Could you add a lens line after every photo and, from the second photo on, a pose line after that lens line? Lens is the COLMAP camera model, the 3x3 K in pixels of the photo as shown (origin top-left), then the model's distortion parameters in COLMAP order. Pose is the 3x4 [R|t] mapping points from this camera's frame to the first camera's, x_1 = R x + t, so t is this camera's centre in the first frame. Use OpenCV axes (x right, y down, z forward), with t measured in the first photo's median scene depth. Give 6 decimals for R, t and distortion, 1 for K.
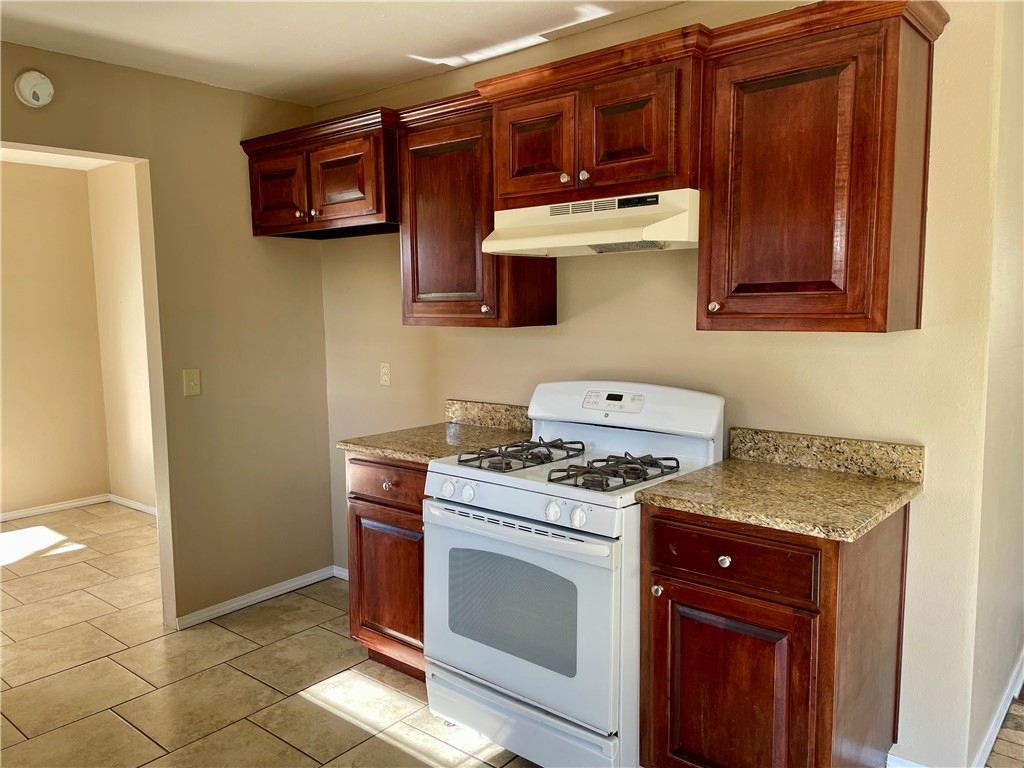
lens RADIAL K [[772.2, 0, 506.9], [0, 772.2, 392.1], [0, 0, 1]] dist [0.079746, -0.099922]
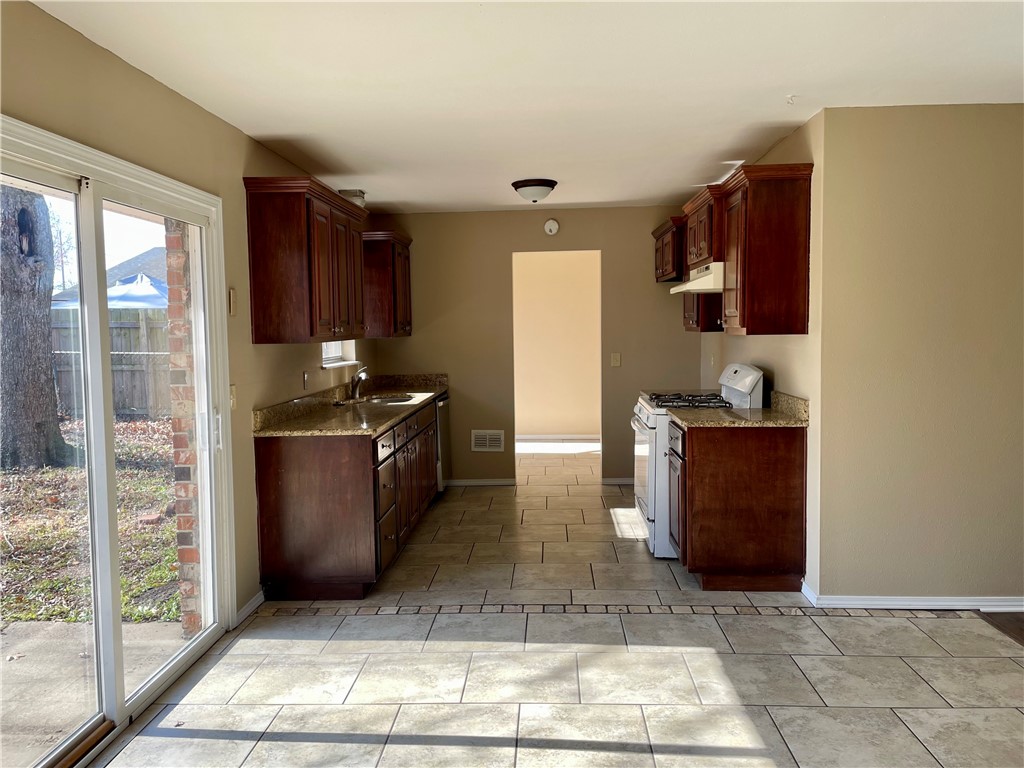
lens RADIAL K [[772.2, 0, 512.6], [0, 772.2, 375.0], [0, 0, 1]] dist [0.079746, -0.099922]
pose [[0.602835, 0.051108, -0.796227, 1.229050], [-0.080512, 0.996749, 0.003023, 0.049108], [0.793793, 0.062284, 0.604990, -0.460114]]
